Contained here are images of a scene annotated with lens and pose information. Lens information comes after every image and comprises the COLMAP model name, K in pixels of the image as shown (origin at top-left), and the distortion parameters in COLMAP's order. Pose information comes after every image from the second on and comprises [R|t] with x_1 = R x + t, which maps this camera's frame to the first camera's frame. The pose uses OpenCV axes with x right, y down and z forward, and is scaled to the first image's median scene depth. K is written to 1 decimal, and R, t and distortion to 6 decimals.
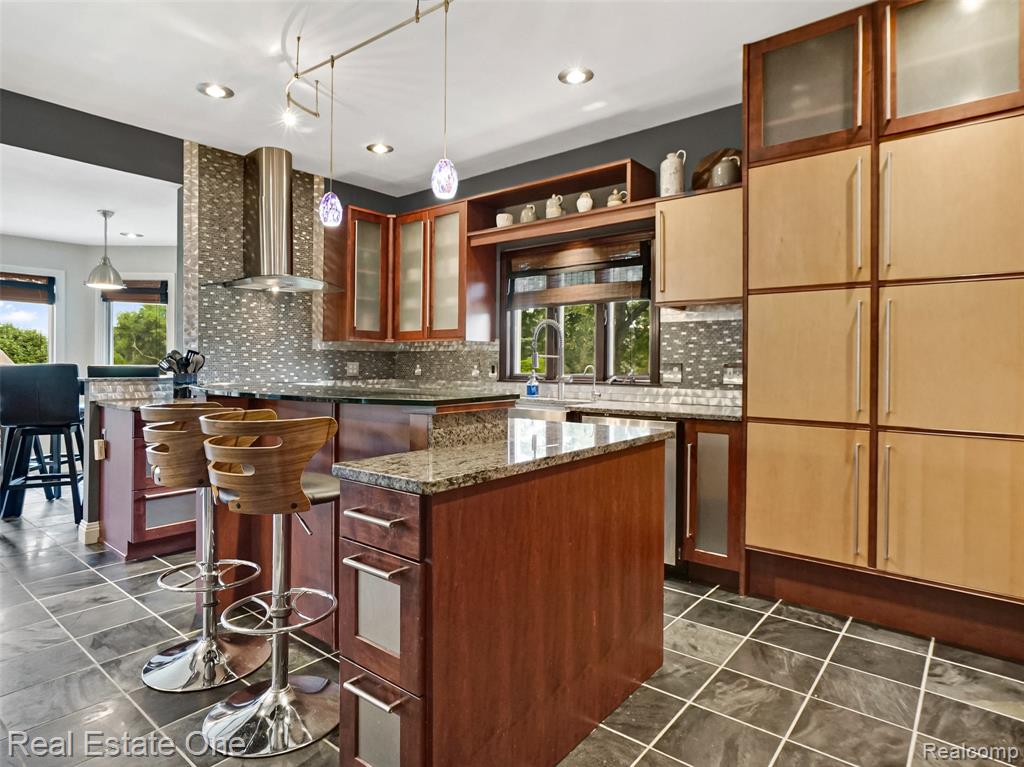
lens RADIAL K [[583.8, 0, 509.9], [0, 583.8, 362.1], [0, 0, 1]] dist [-0.049825, 0.035442]
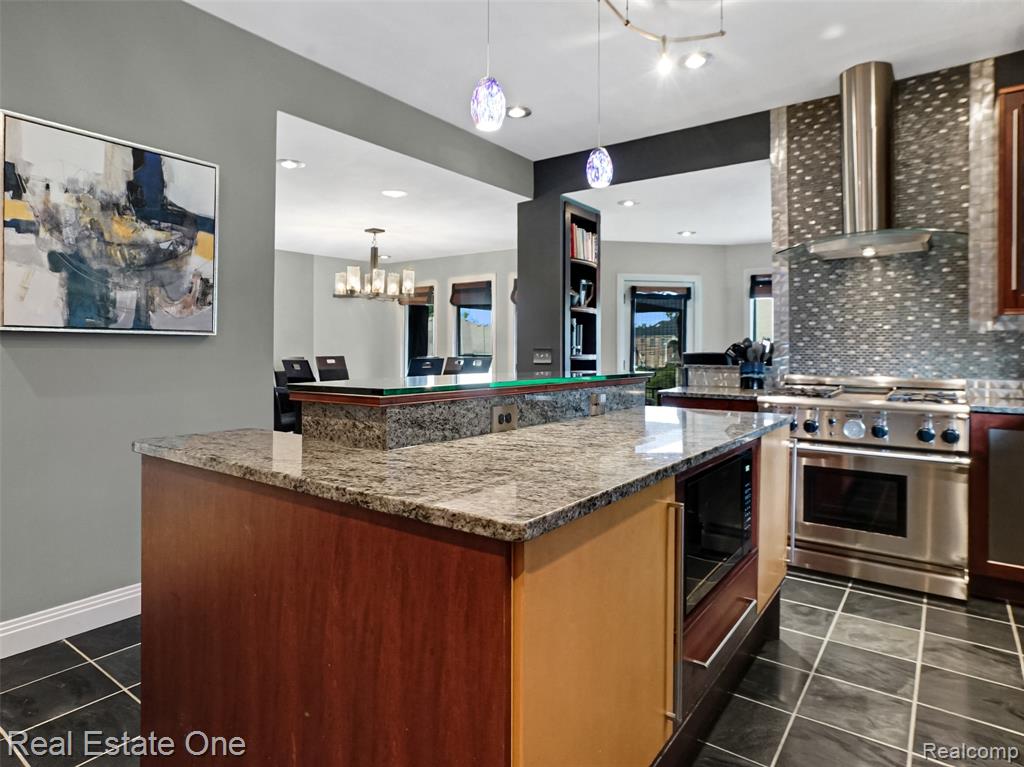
lens RADIAL K [[599.5, 0, 515.3], [0, 599.5, 348.3], [0, 0, 1]] dist [-0.043918, 0.038120]
pose [[0.053761, -0.007676, -0.998524, 0.337819], [-0.003058, 0.999964, -0.007852, 0.004947], [0.998549, 0.003475, 0.053736, 0.507888]]
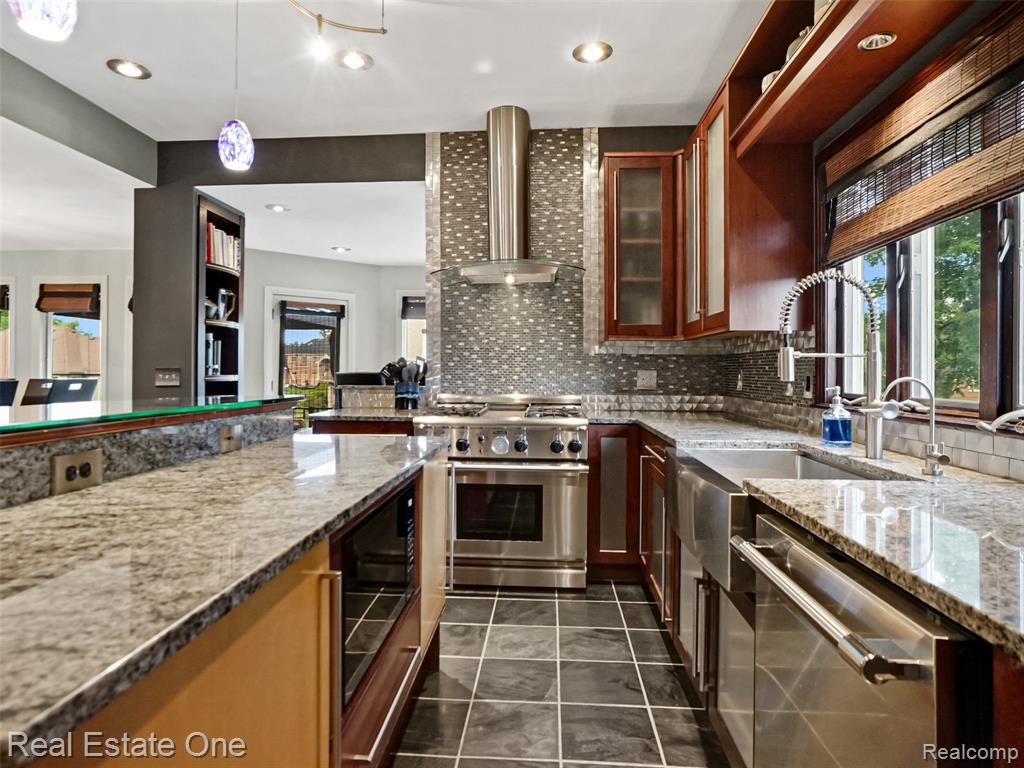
lens RADIAL K [[583.8, 0, 509.9], [0, 583.8, 362.6], [0, 0, 1]] dist [-0.049825, 0.035442]
pose [[0.580352, -0.013639, -0.814251, 0.260115], [0.000236, 0.999863, -0.016580, 0.003093], [0.814366, 0.009430, 0.580276, 0.532620]]
